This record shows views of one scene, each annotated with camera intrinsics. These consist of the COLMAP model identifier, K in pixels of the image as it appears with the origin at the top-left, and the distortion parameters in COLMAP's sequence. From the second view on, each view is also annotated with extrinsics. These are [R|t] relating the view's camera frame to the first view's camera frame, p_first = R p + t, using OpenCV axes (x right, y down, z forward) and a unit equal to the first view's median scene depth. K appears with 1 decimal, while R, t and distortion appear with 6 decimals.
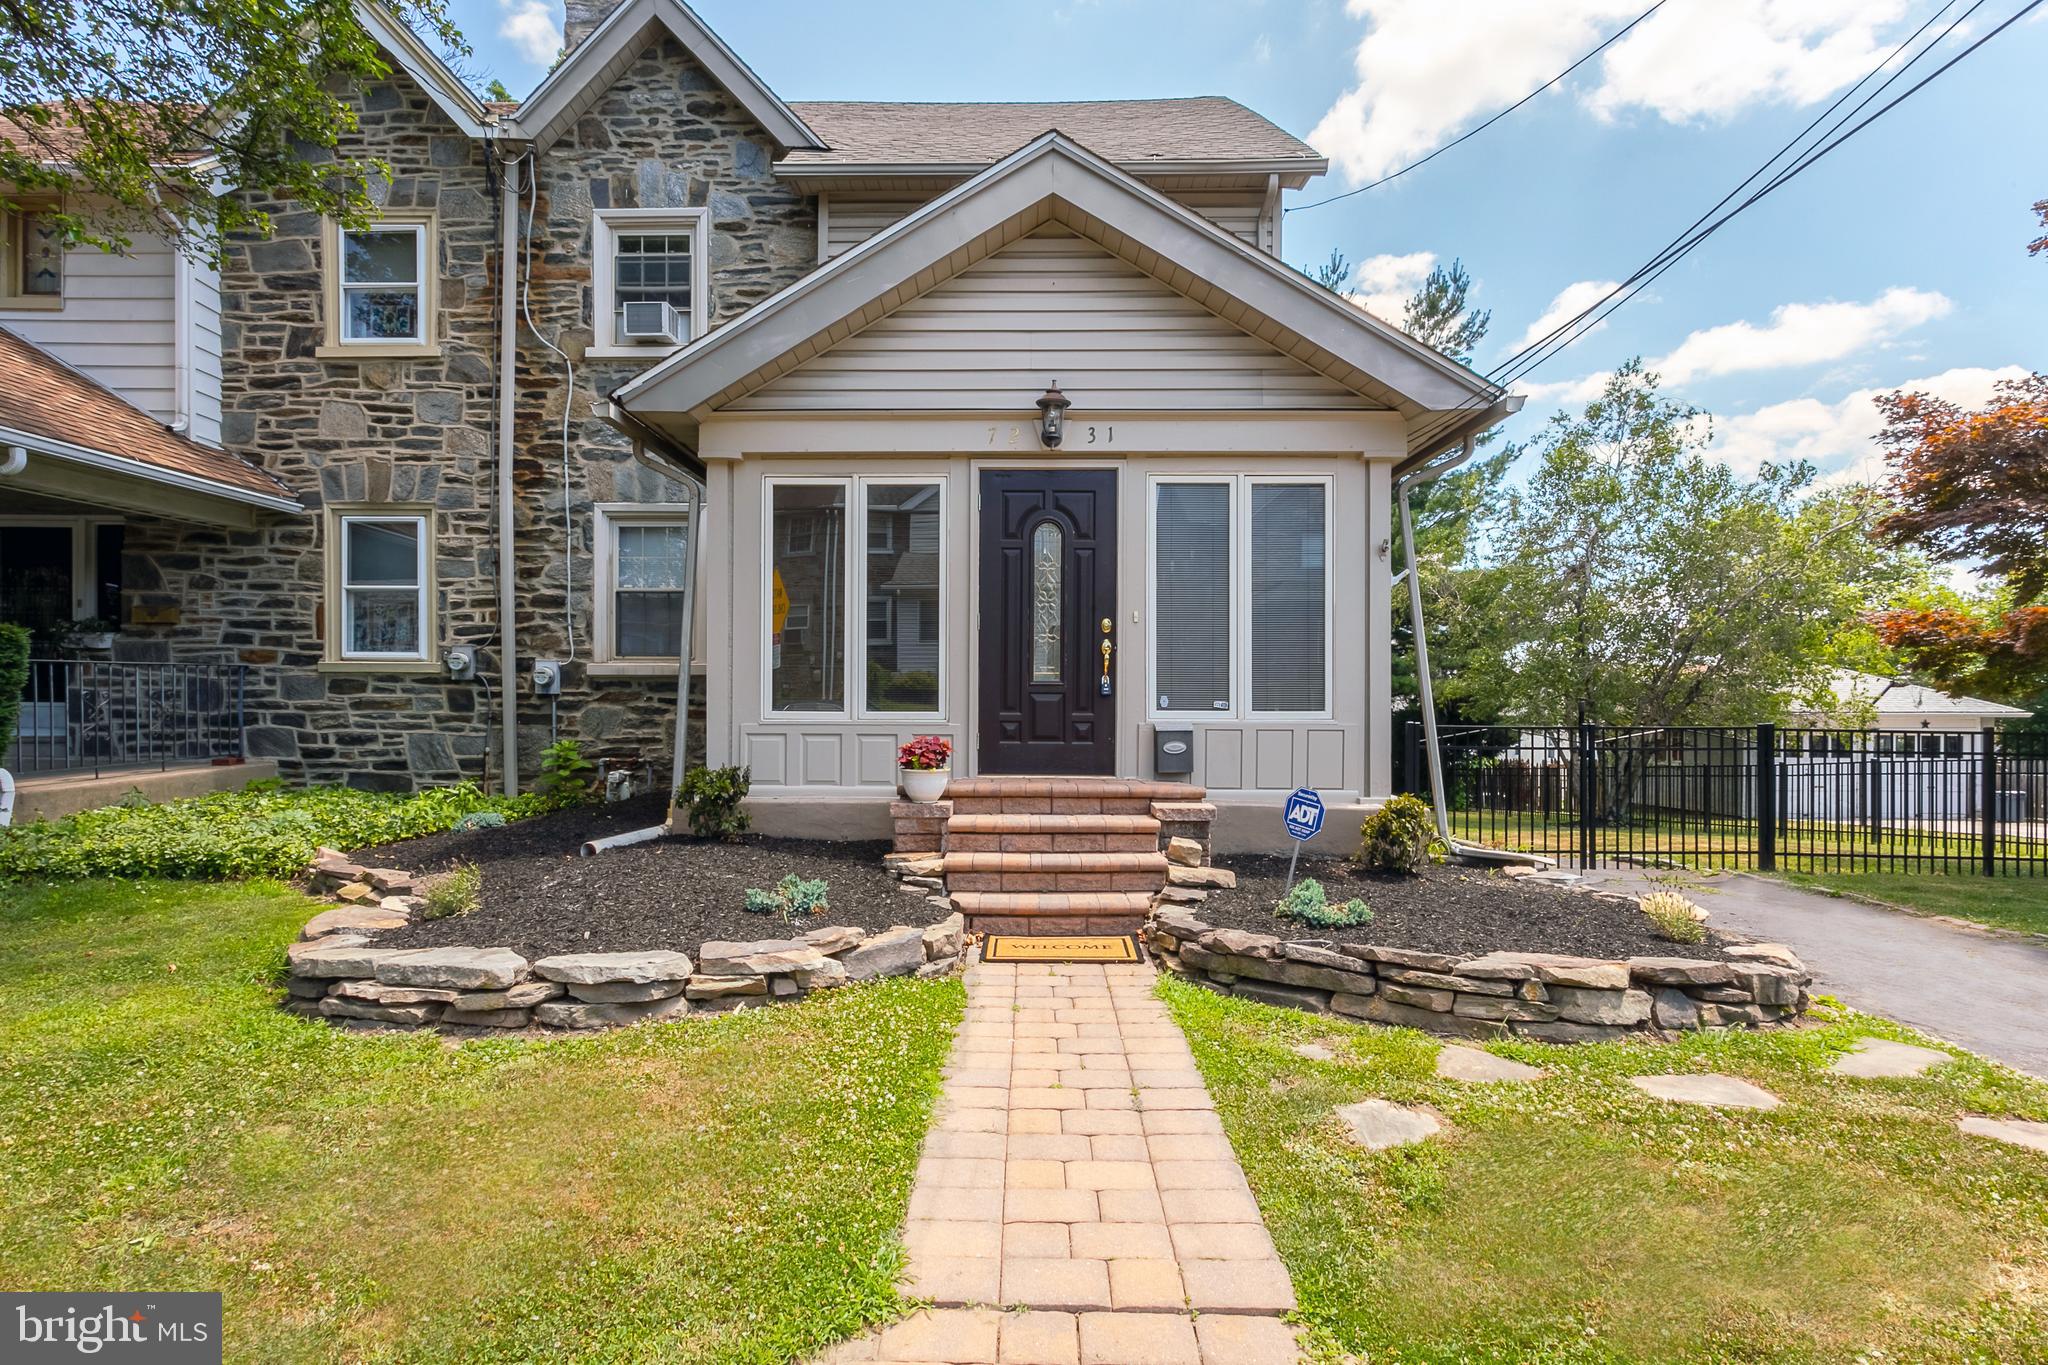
lens RADIAL K [[994.3, 0, 1020.1], [0, 994.3, 724.8], [0, 0, 1]] dist [0.000524, 0.001811]
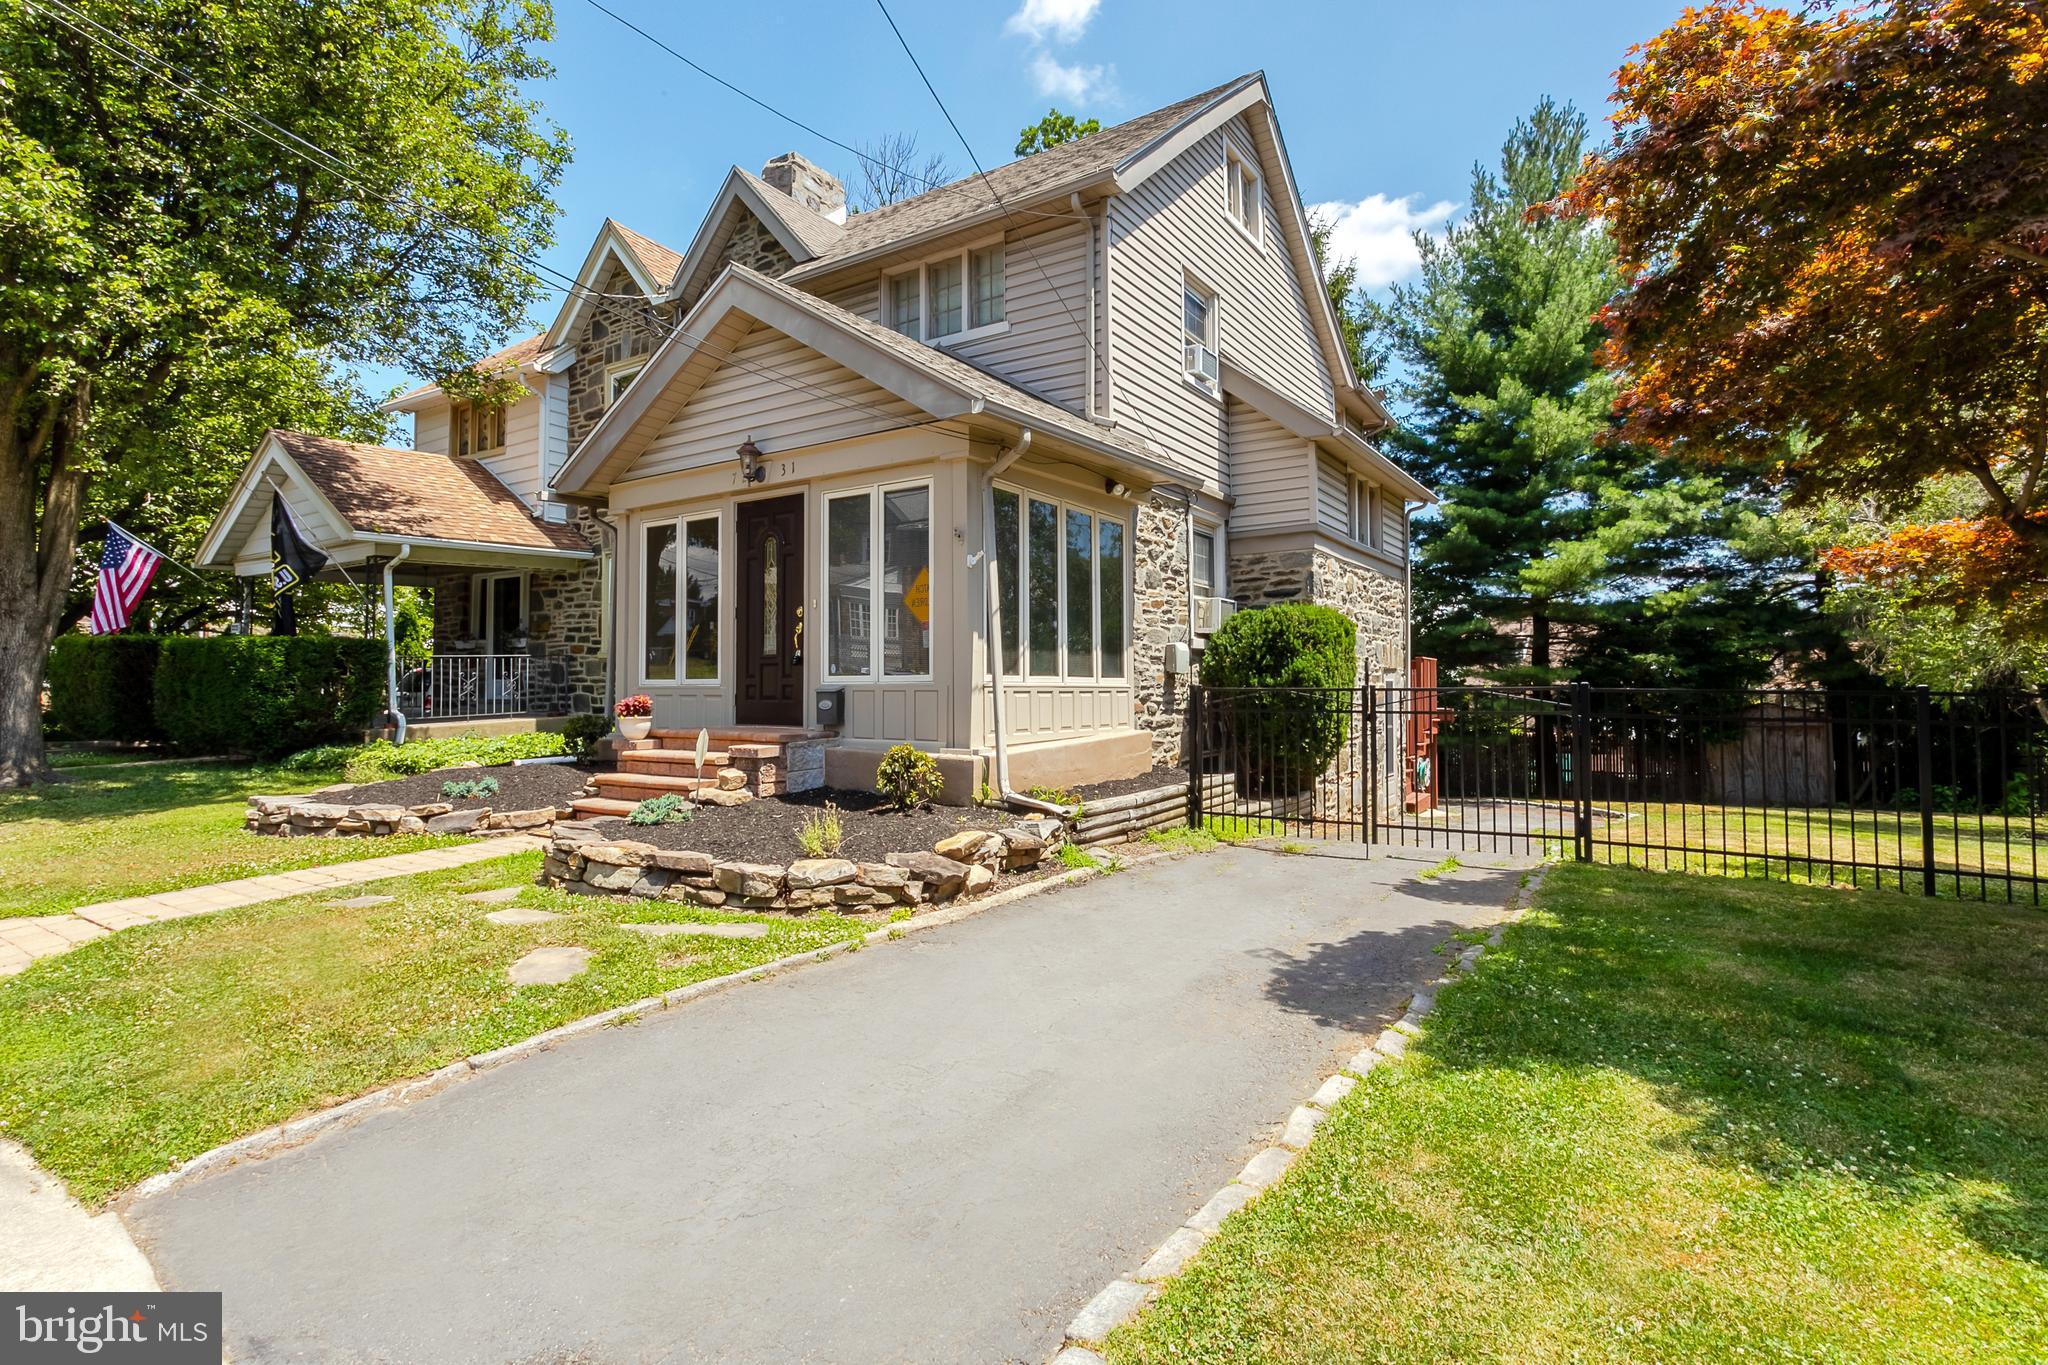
lens RADIAL K [[994.3, 0, 1024.7], [0, 994.3, 668.7], [0, 0, 1]] dist [0.000524, 0.001811]
pose [[0.843021, -0.014773, -0.537677, 1.038337], [-0.002171, 0.999521, -0.030867, 0.014996], [0.537876, 0.027189, 0.842586, 0.058288]]
